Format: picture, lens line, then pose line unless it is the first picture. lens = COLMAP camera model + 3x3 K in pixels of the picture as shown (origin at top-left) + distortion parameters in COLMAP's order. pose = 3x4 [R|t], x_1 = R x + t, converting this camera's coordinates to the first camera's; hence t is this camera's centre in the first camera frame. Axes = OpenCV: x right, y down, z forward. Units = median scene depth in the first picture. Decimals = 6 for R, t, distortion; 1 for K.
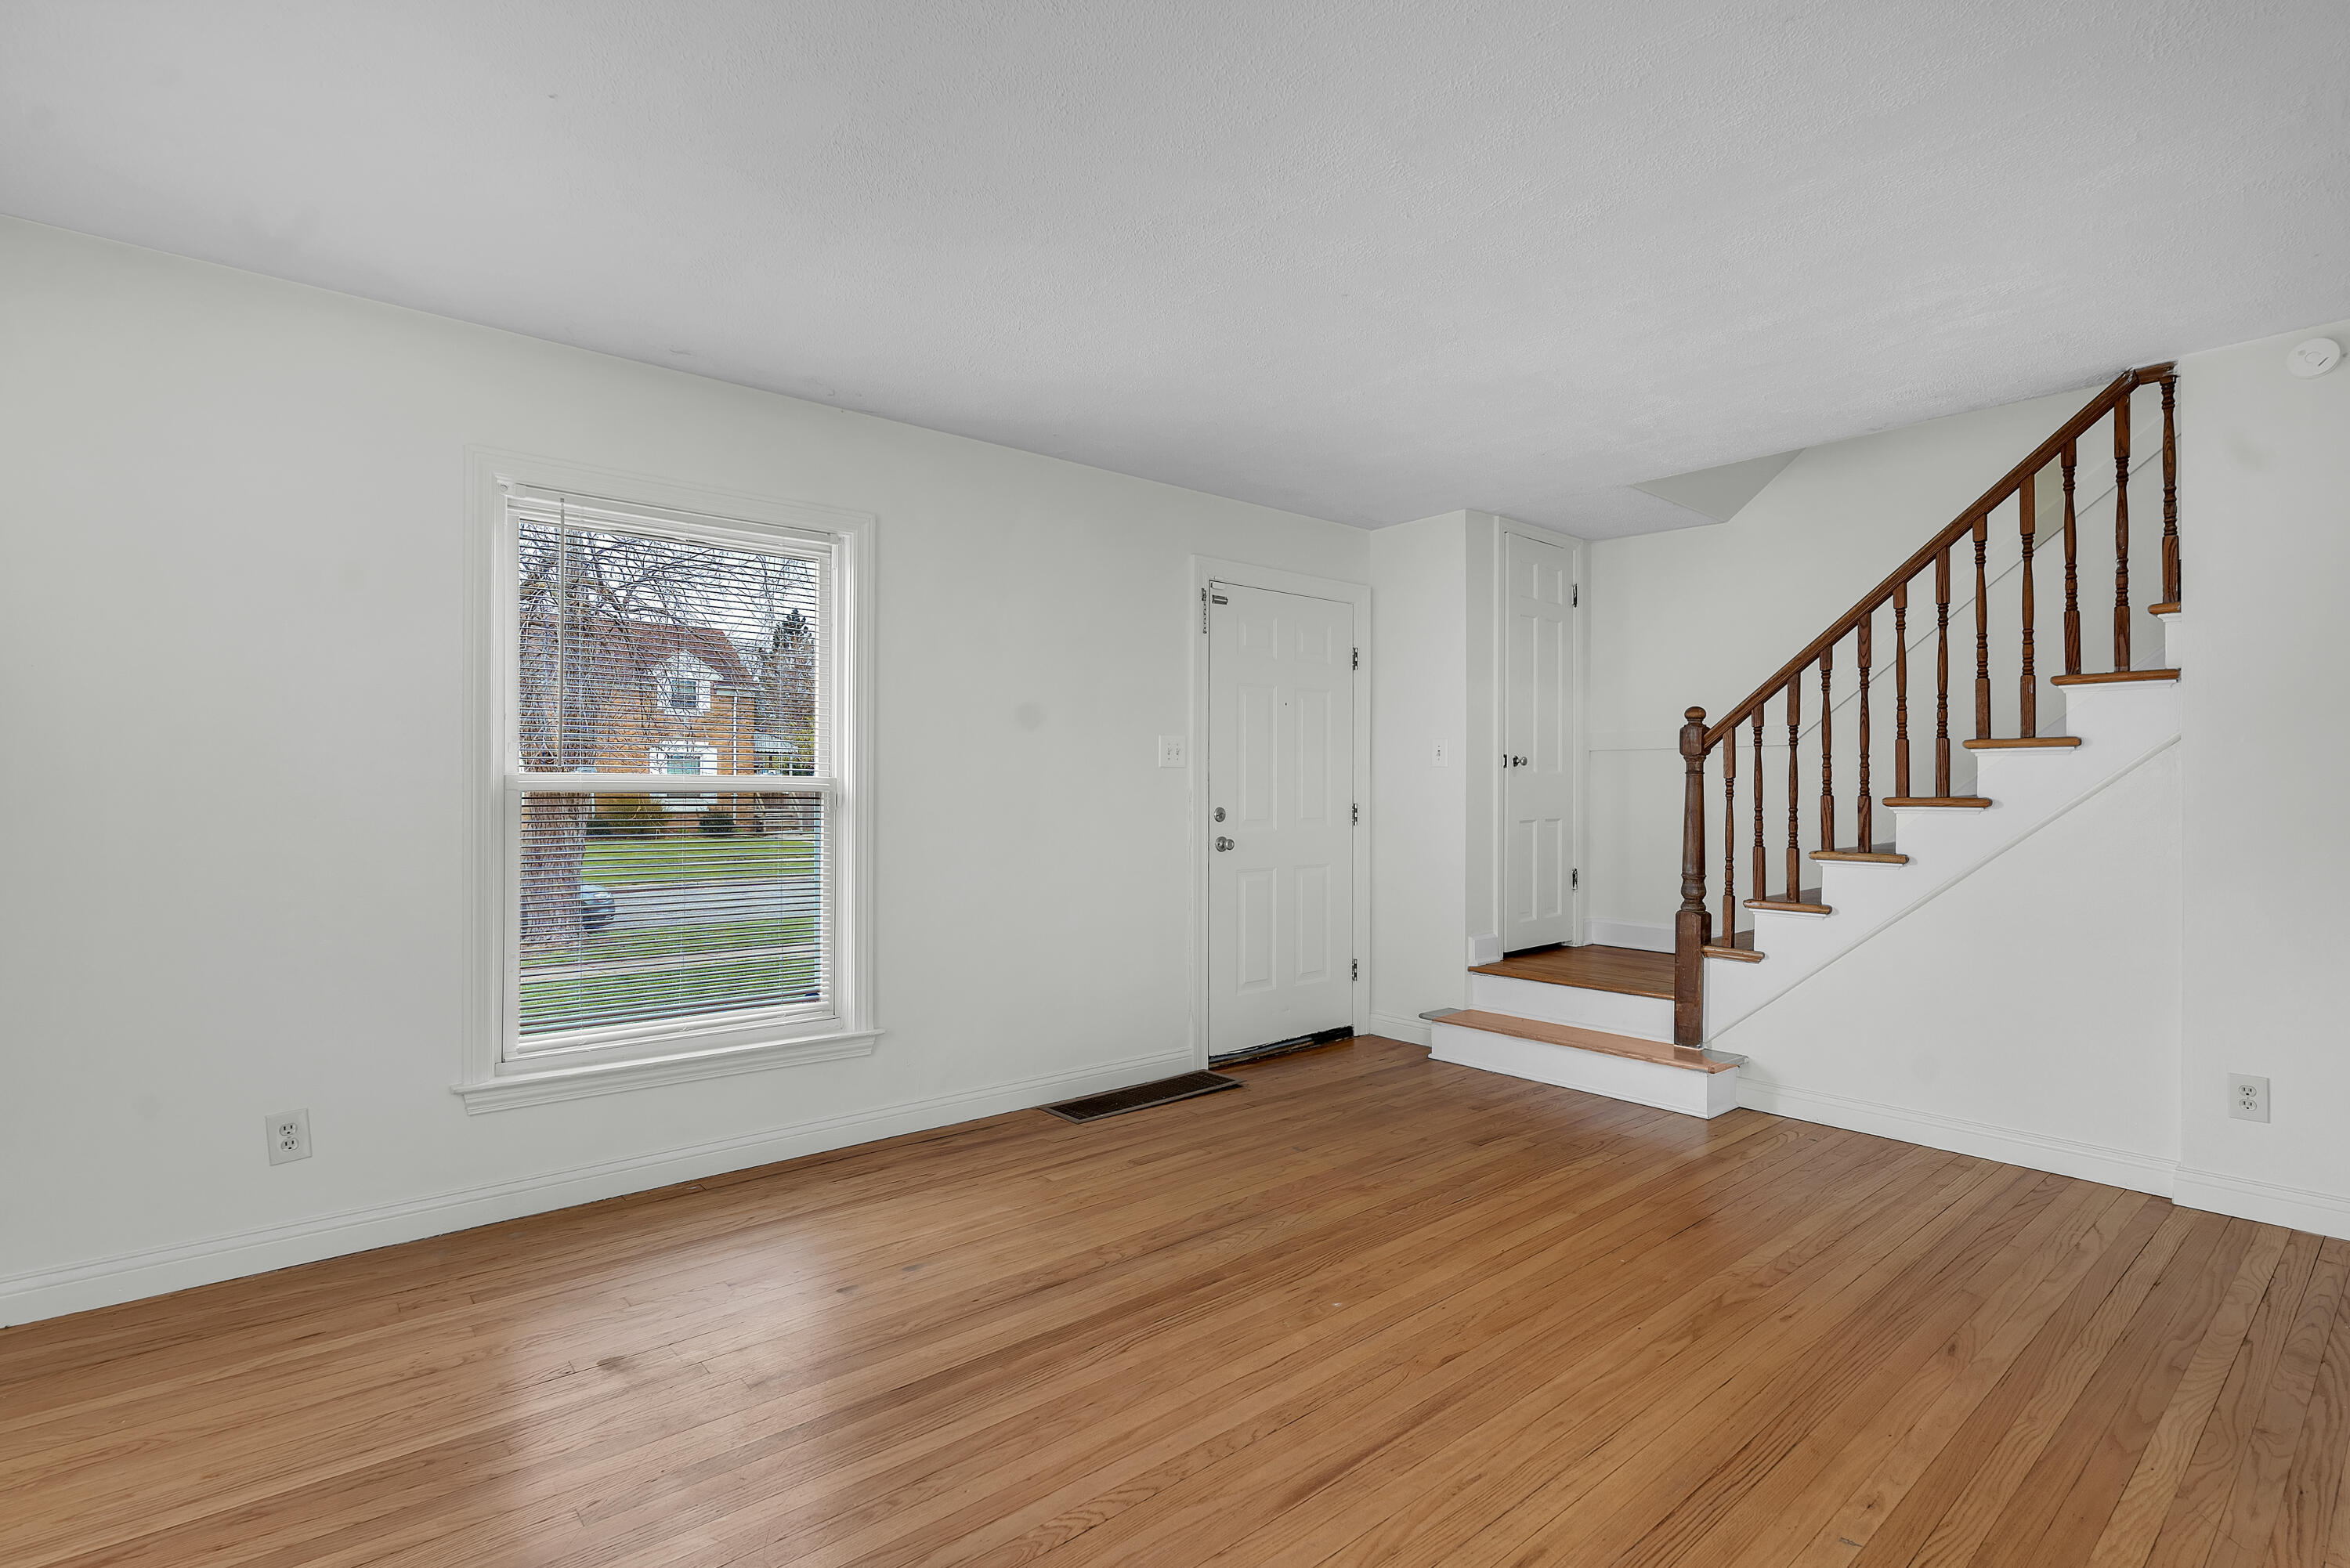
lens RADIAL K [[1115.7, 0, 1177.2], [0, 1115.7, 783.6], [0, 0, 1]] dist [-0.015480, 0.000003]
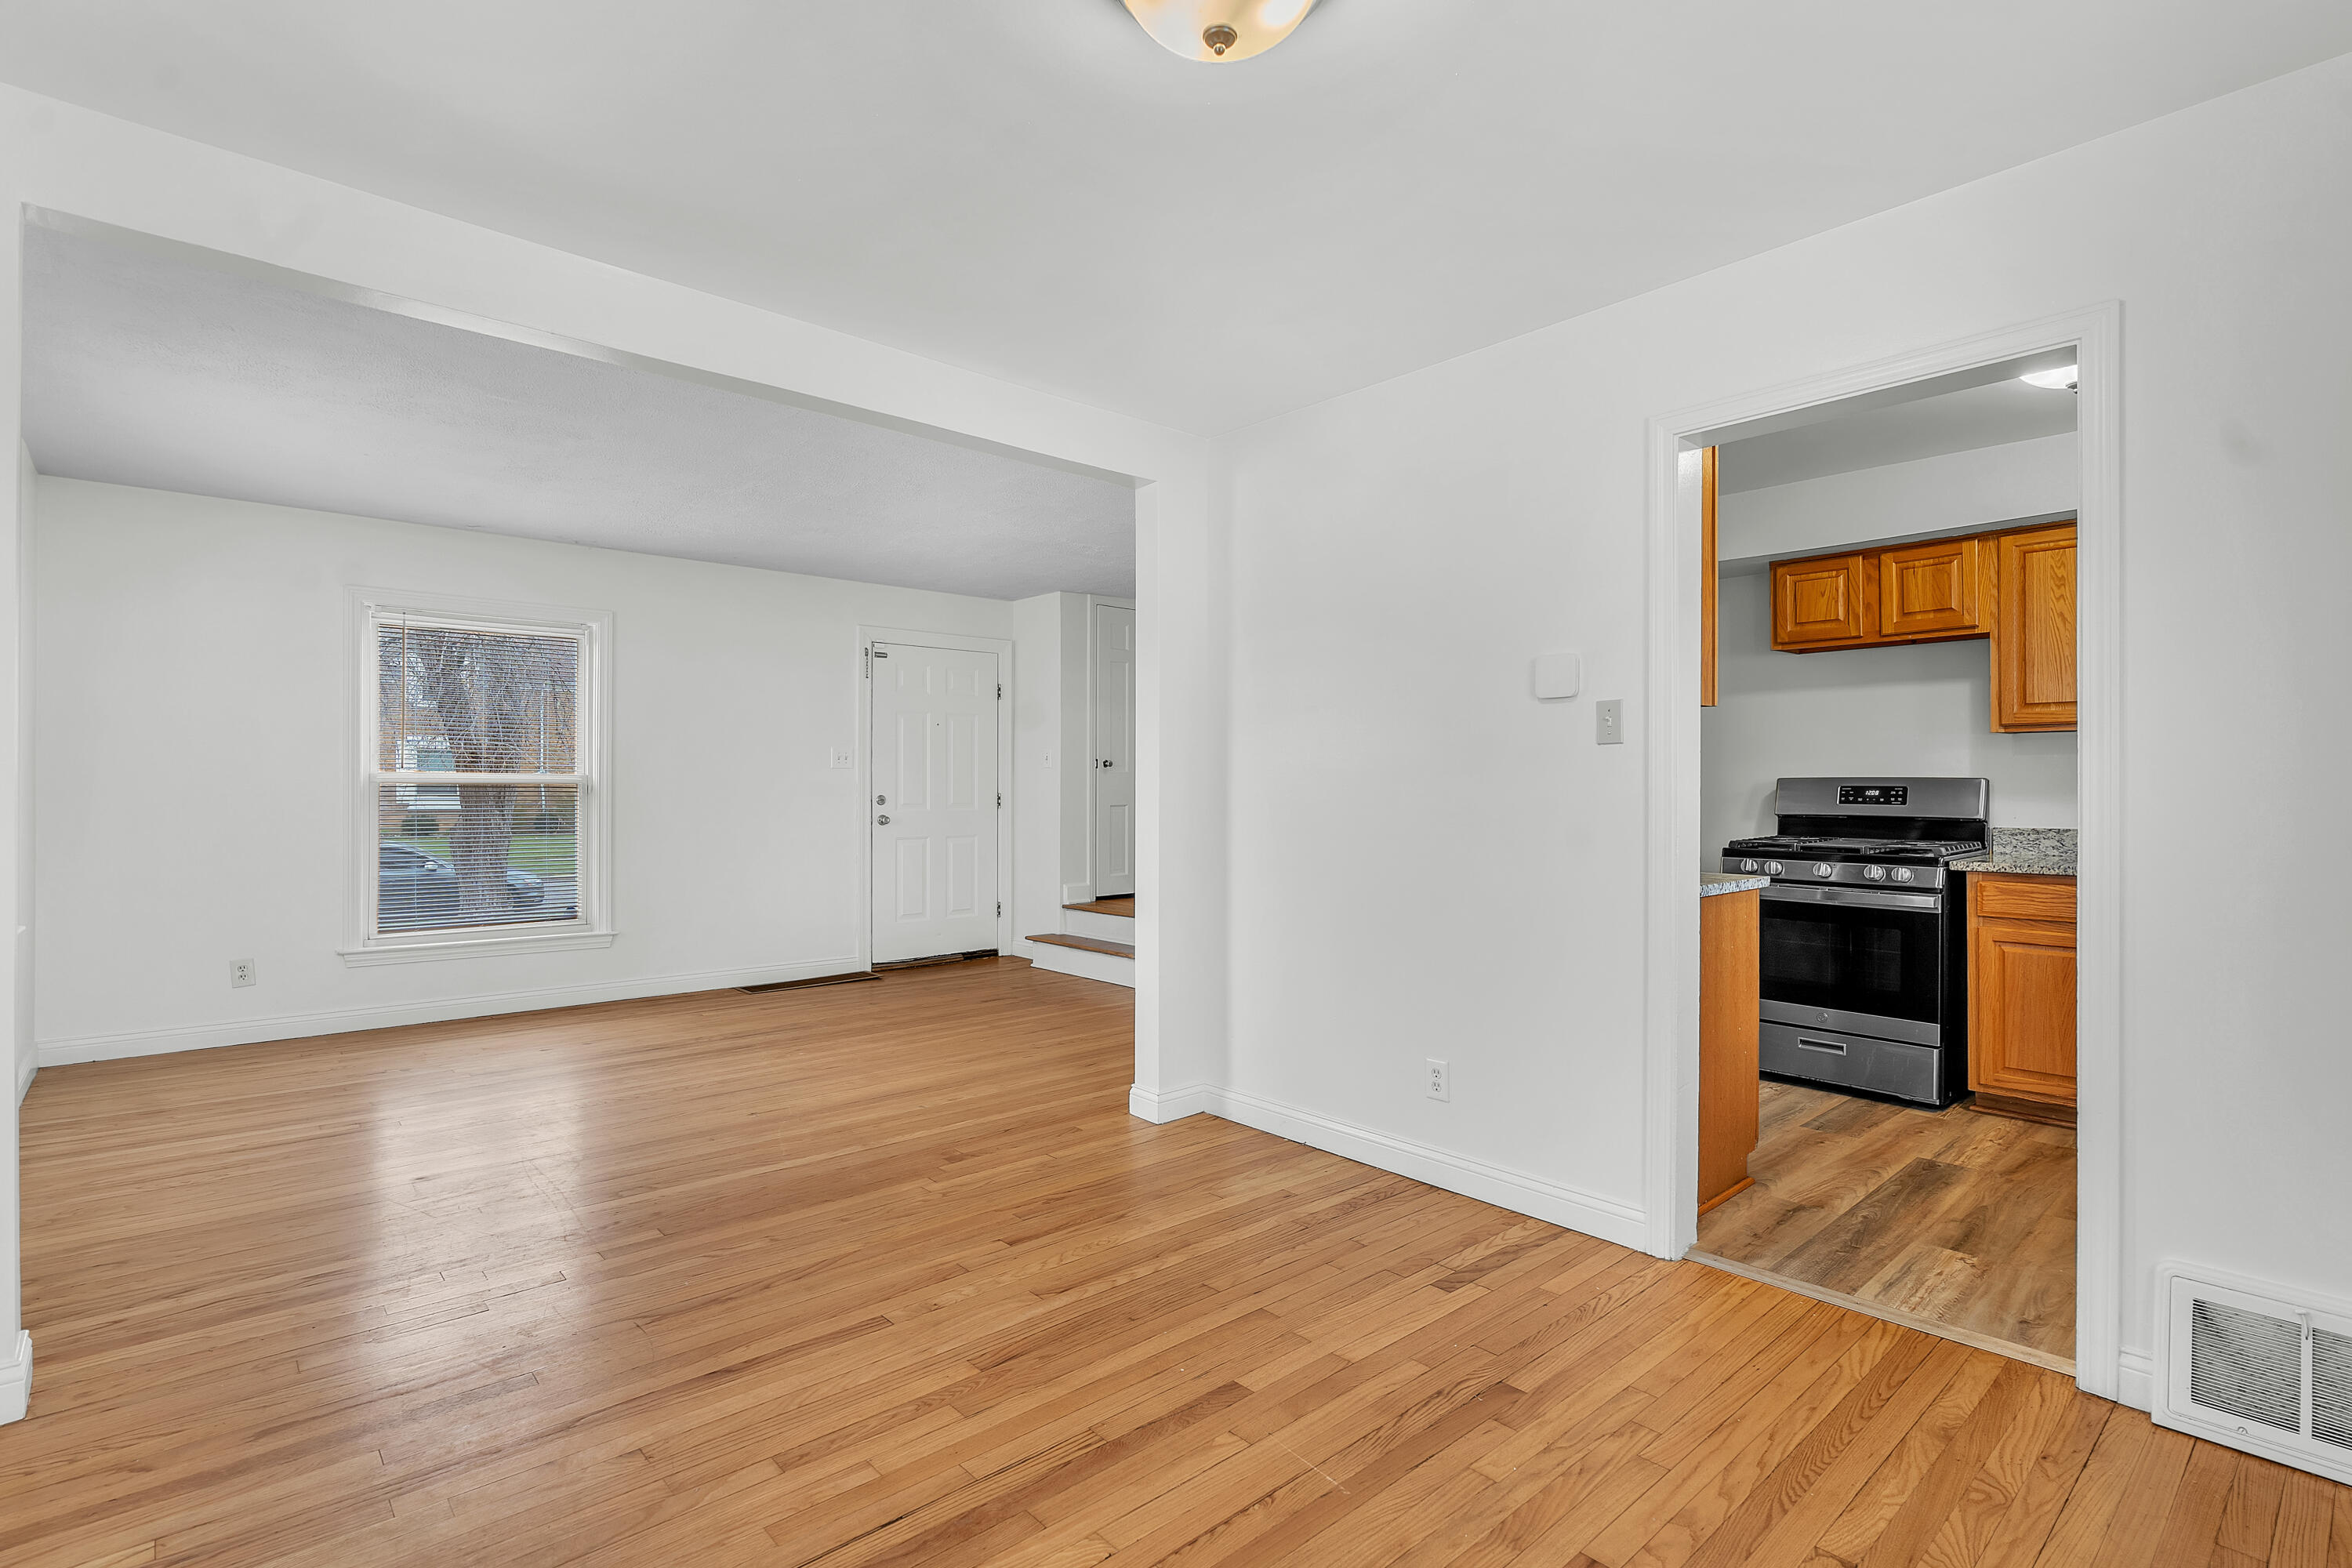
lens RADIAL K [[1116.7, 0, 1174.1], [0, 1116.7, 784.7], [0, 0, 1]] dist [-0.015480, 0.000003]
pose [[0.999750, 0.000230, 0.022371, 0.393742], [-0.000312, 0.999993, 0.003649, 0.001958], [-0.022370, -0.003655, 0.999743, -0.487861]]
